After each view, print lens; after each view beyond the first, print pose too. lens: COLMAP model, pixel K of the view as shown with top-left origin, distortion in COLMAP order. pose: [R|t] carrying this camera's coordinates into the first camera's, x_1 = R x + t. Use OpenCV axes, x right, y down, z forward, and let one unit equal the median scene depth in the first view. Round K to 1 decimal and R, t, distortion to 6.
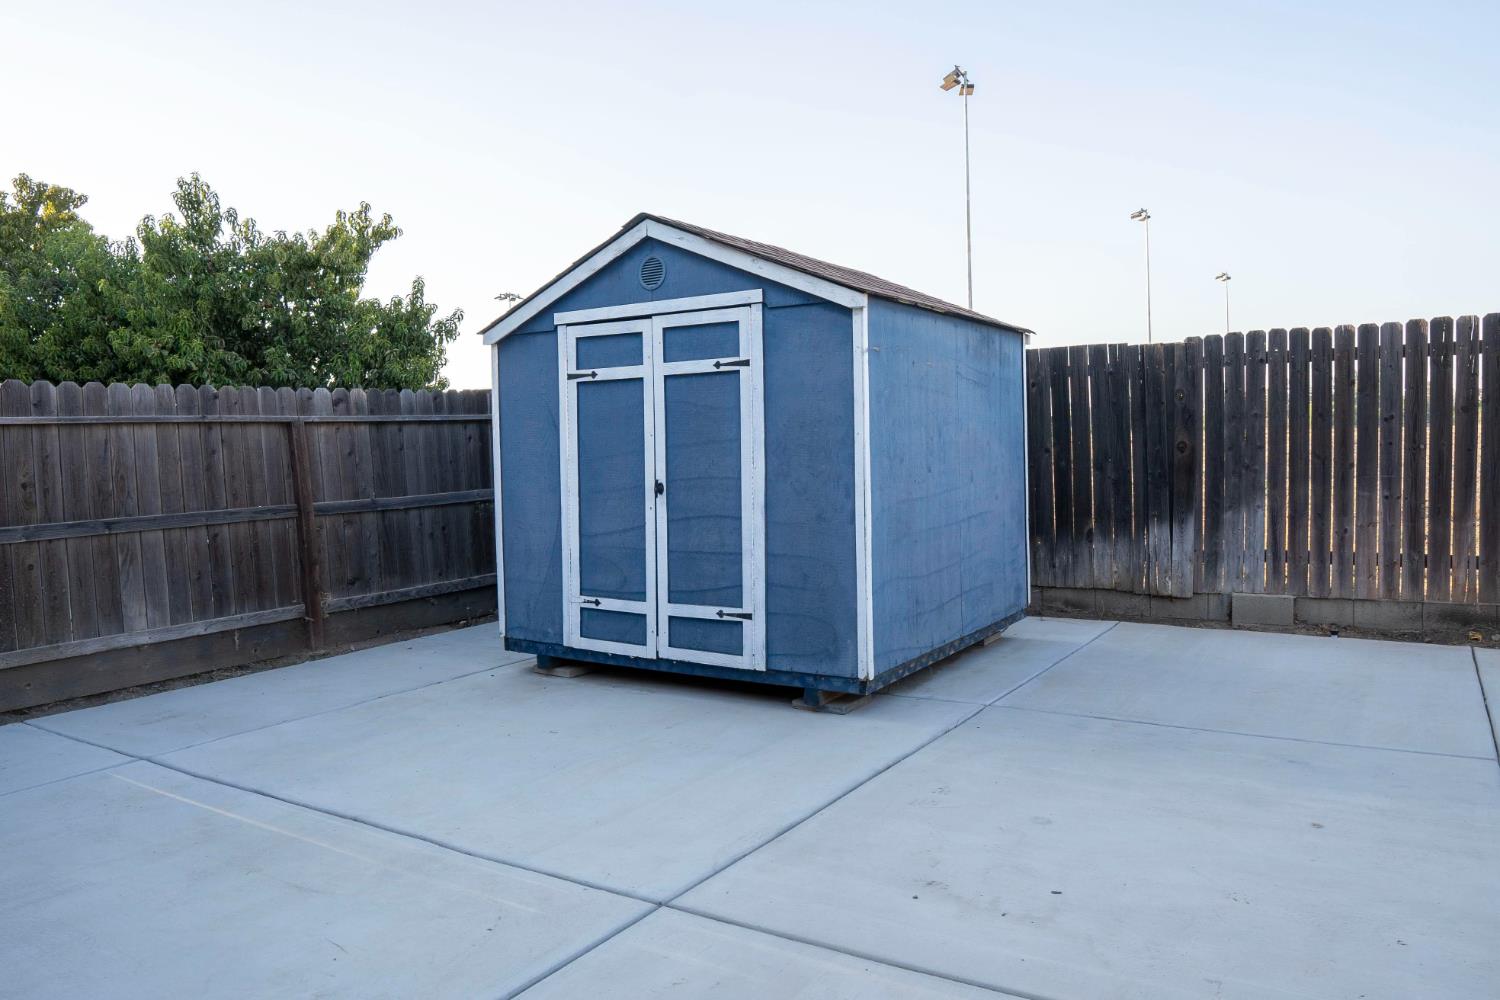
lens RADIAL K [[1055.9, 0, 746.2], [0, 1055.9, 495.9], [0, 0, 1]] dist [-0.110792, 0.073060]
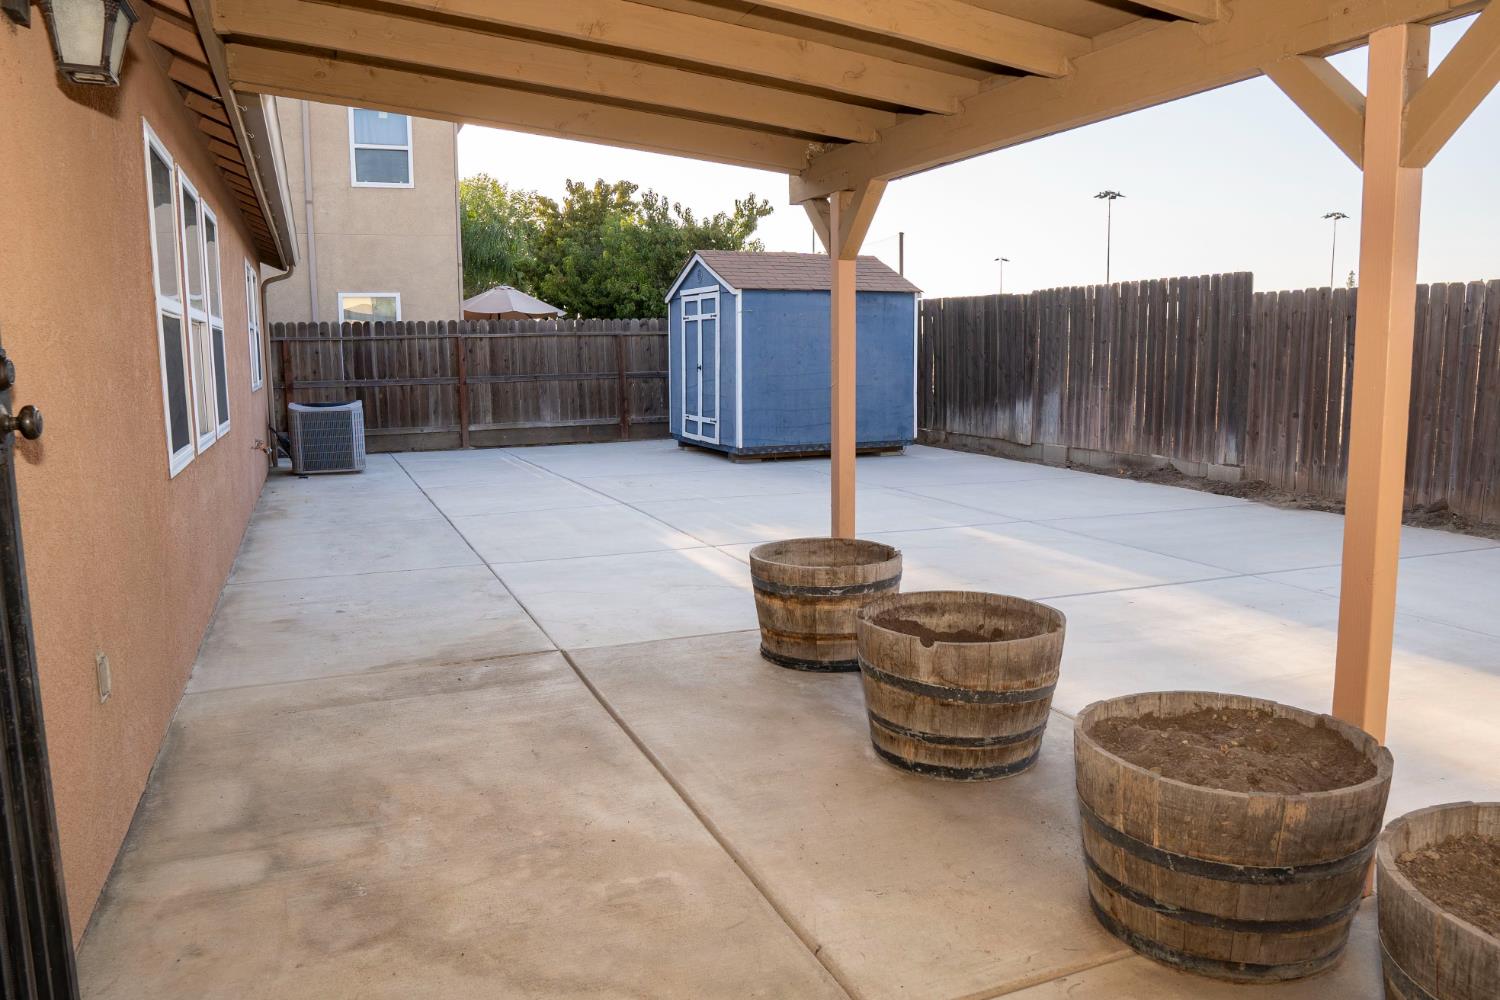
lens RADIAL K [[1055.9, 0, 746.2], [0, 1055.9, 495.9], [0, 0, 1]] dist [-0.110792, 0.073060]
pose [[0.827955, 0.095674, -0.552573, 1.090185], [-0.039985, 0.992903, 0.112001, 0.007725], [0.559367, -0.070637, 0.825905, -0.743193]]
